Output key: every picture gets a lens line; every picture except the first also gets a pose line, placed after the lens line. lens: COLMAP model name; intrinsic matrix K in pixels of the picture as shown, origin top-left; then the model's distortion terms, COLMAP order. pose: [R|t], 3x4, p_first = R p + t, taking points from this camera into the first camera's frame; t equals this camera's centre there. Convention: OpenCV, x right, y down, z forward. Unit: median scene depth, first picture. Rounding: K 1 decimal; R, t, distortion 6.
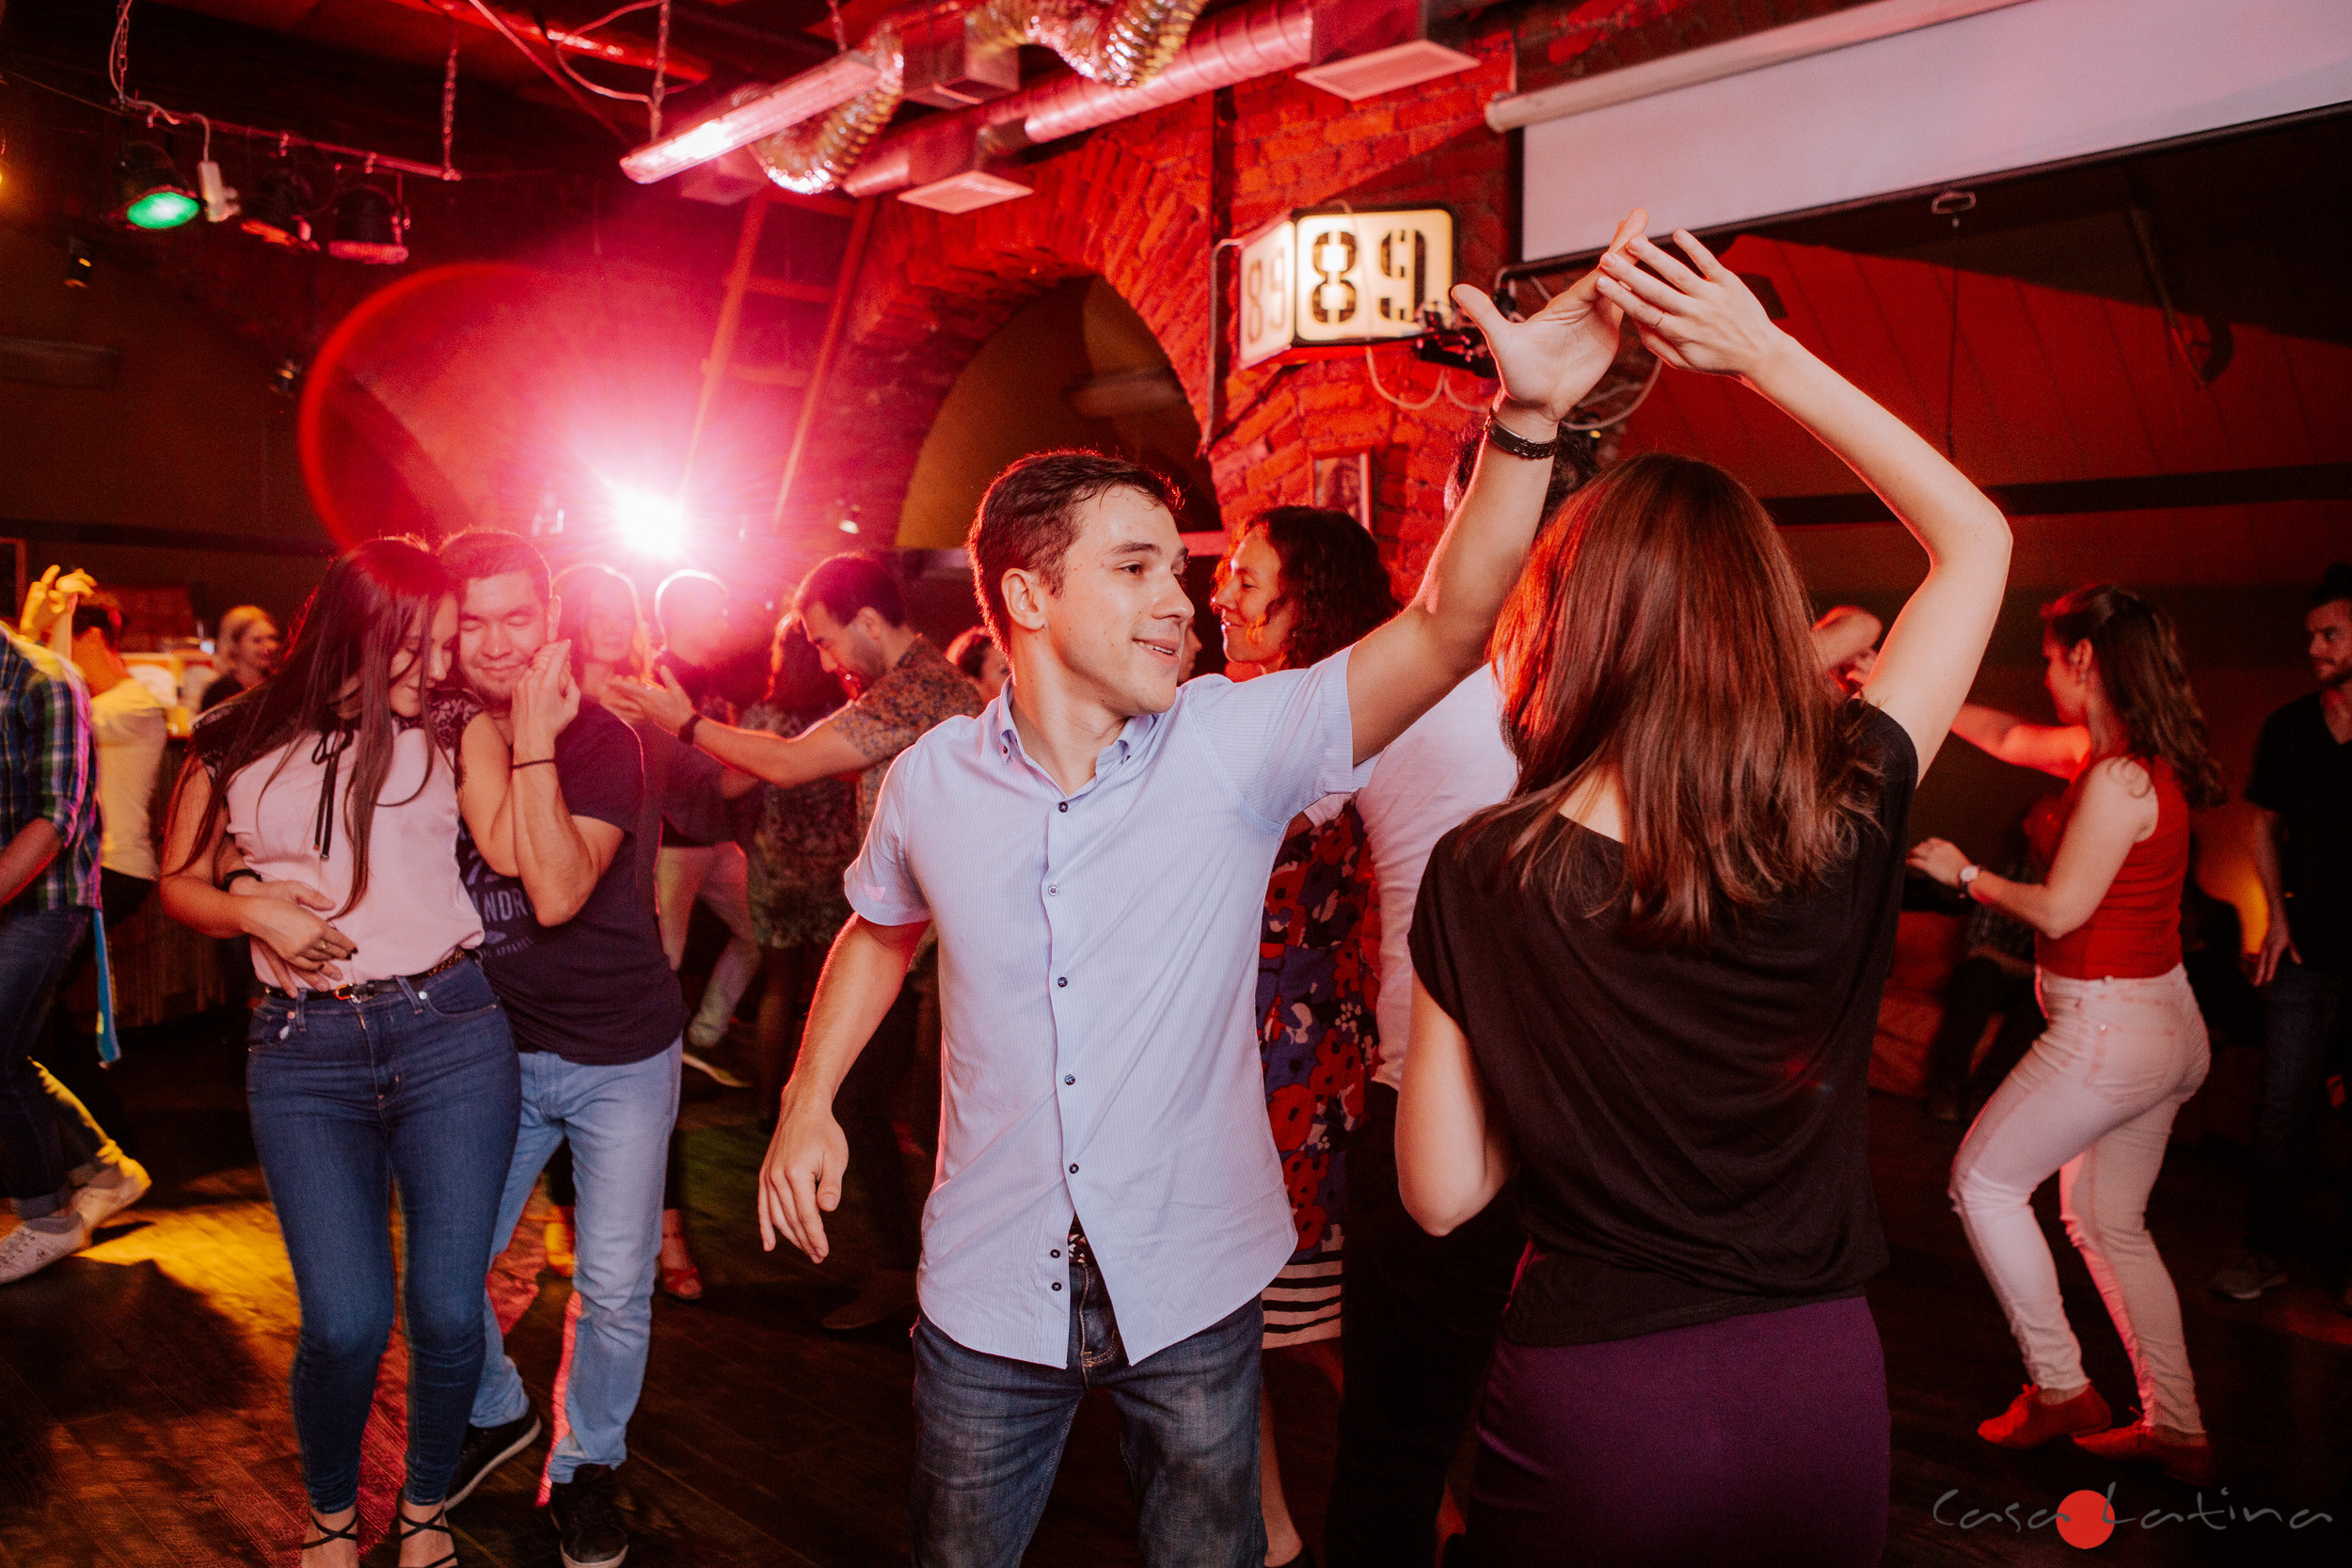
lens RADIAL K [[1793.9, 0, 1208.2], [0, 1793.9, 818.5], [0, 0, 1]] dist [-0.067563, 0.031626]
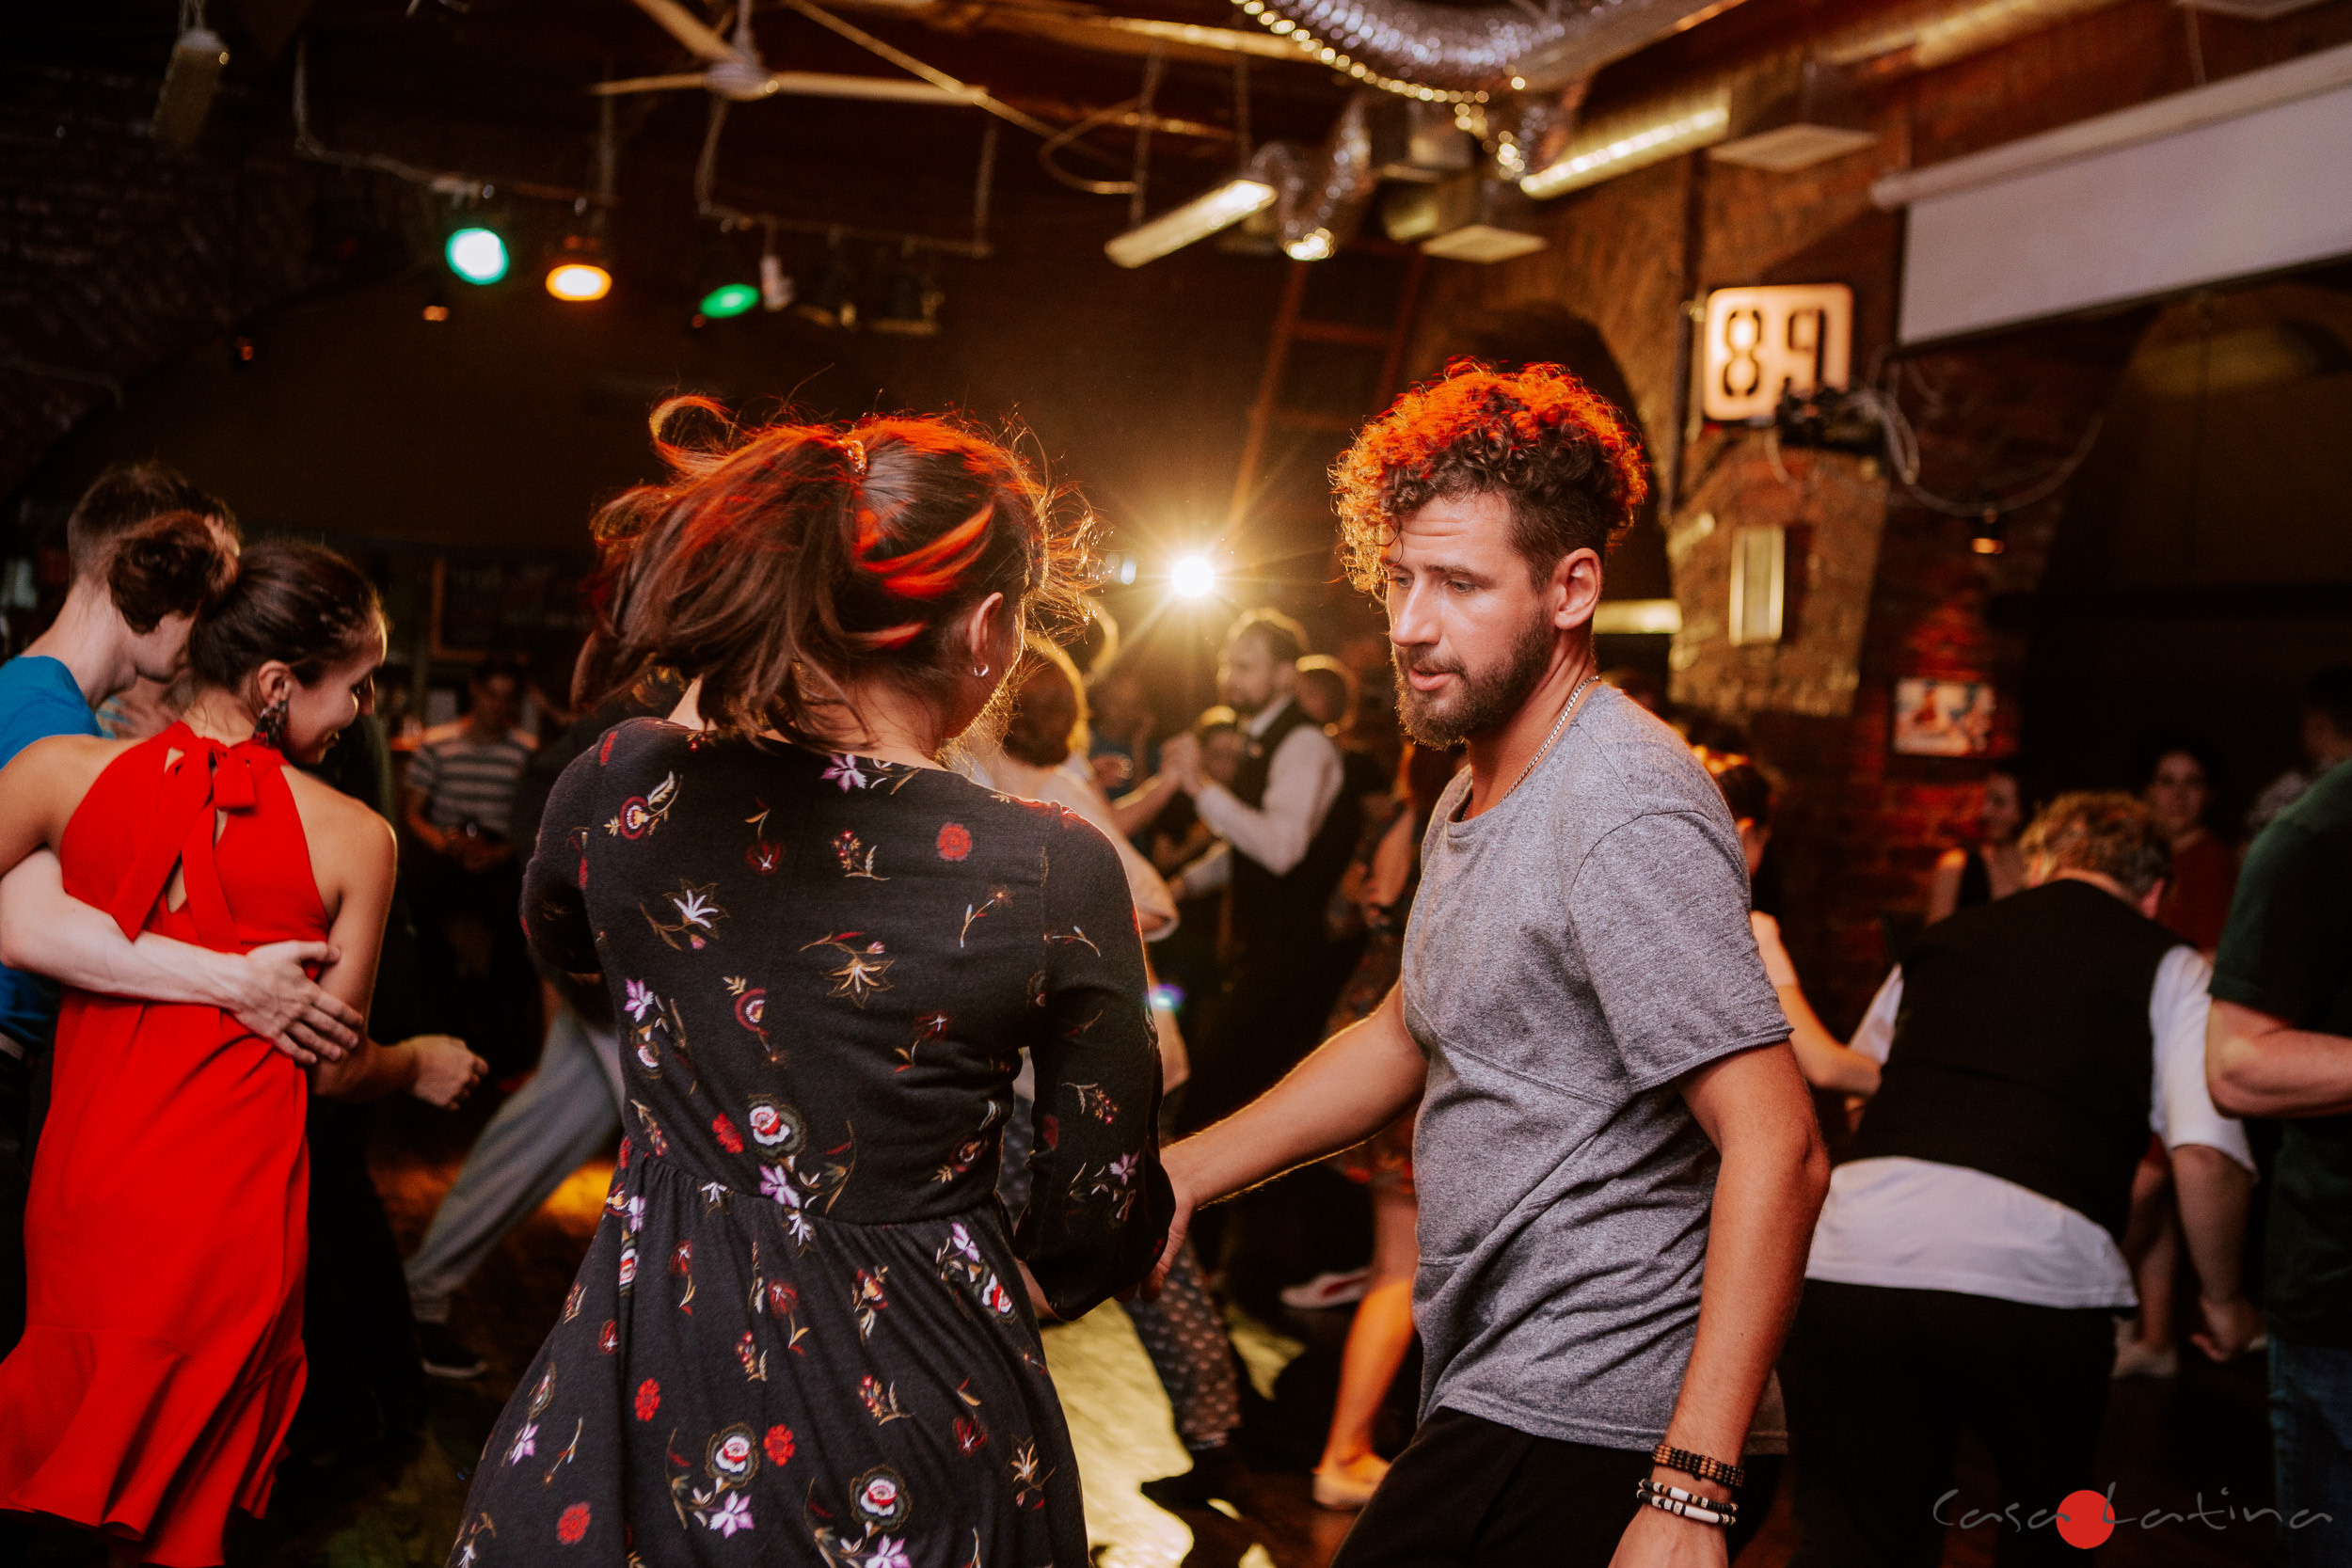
lens RADIAL K [[2703.0, 0, 1212.2], [0, 2703.0, 780.1], [0, 0, 1]] dist [-0.007175, 0.000000]
pose [[0.908372, 0.053878, -0.414677, 0.398233], [-0.083475, 0.995069, -0.053571, 0.030900], [0.409746, 0.083278, 0.908390, -0.411294]]
